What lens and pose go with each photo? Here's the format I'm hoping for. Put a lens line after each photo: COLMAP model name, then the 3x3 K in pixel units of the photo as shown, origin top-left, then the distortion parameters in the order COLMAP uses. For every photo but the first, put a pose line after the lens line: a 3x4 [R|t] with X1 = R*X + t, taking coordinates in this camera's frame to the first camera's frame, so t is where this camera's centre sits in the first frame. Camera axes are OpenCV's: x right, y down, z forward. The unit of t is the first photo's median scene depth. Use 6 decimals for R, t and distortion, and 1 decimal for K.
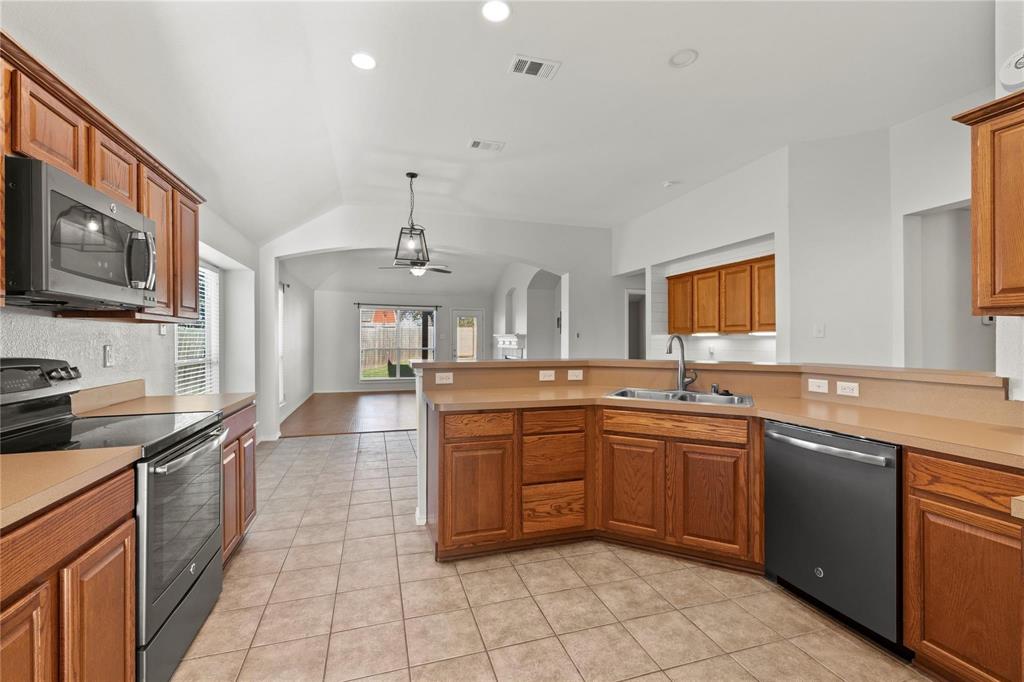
lens RADIAL K [[447.8, 0, 510.3], [0, 447.8, 337.1], [0, 0, 1]] dist [0.002280, 0.000022]
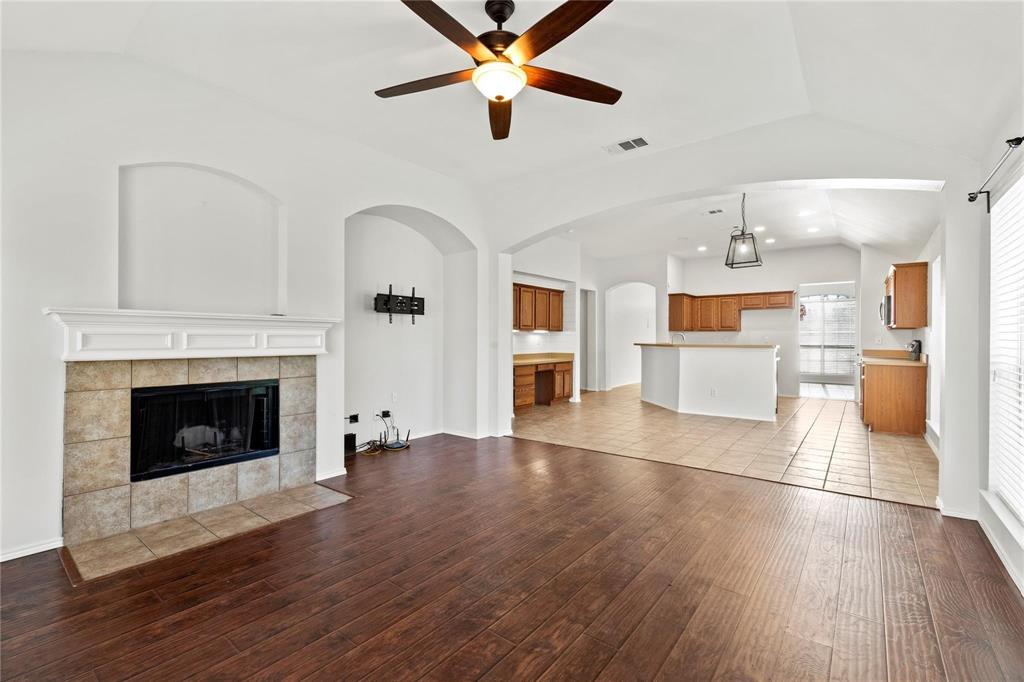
lens RADIAL K [[447.8, 0, 510.3], [0, 447.8, 337.1], [0, 0, 1]] dist [0.002280, 0.000022]
pose [[-0.568277, -0.001315, 0.822836, -0.809707], [-0.006714, 0.999973, -0.003040, 0.020994], [-0.822810, -0.007252, -0.568271, 2.124822]]
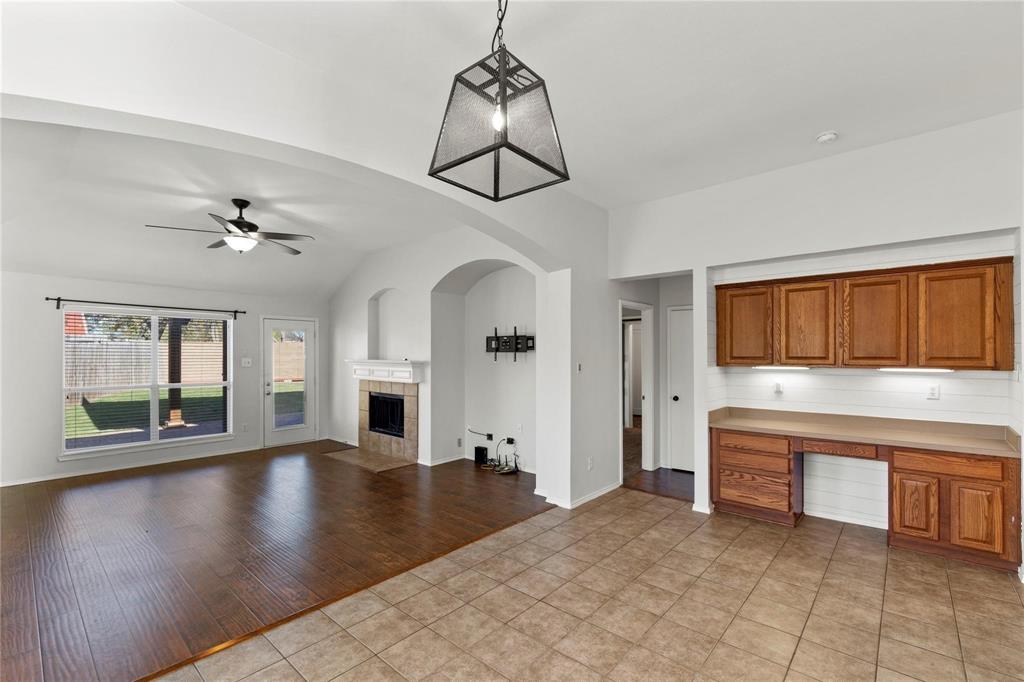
lens RADIAL K [[448.1, 0, 508.7], [0, 448.1, 352.2], [0, 0, 1]] dist [0.001094, 0.000338]
pose [[0.854993, -0.002771, 0.518632, -0.390584], [0.001039, 0.999993, 0.003628, -0.040135], [-0.518638, -0.002563, 0.854990, 0.729273]]
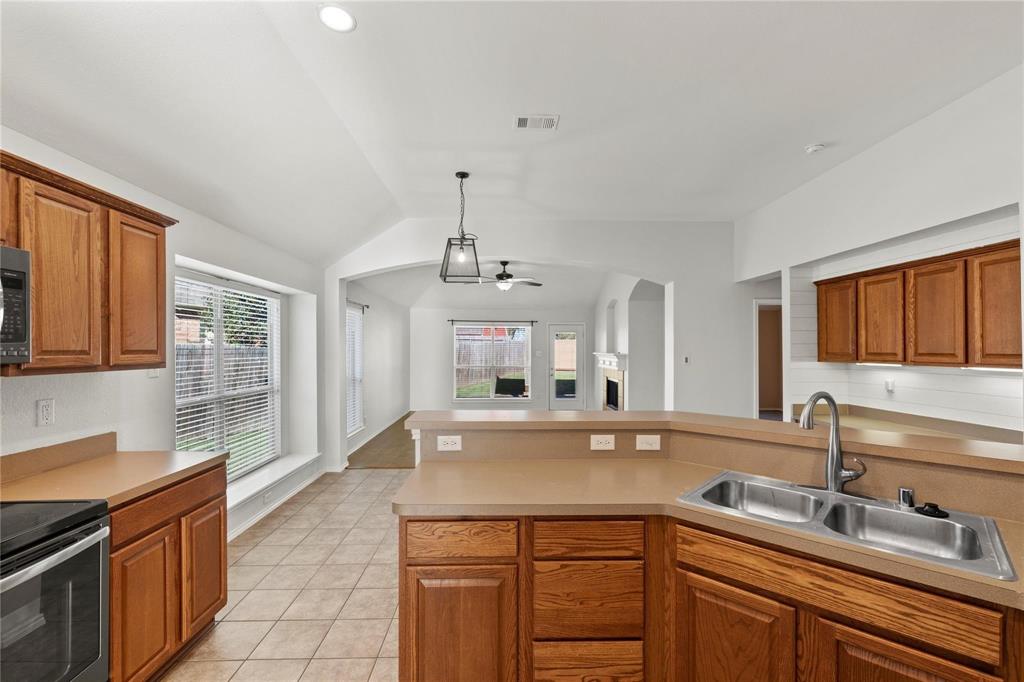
lens RADIAL K [[448.4, 0, 506.0], [0, 448.4, 345.3], [0, 0, 1]] dist [0.000829, -0.000541]
pose [[0.961442, -0.003506, -0.274986, 0.089868], [0.002979, 0.999993, -0.002334, -0.041180], [0.274992, 0.001425, 0.961445, 0.218842]]
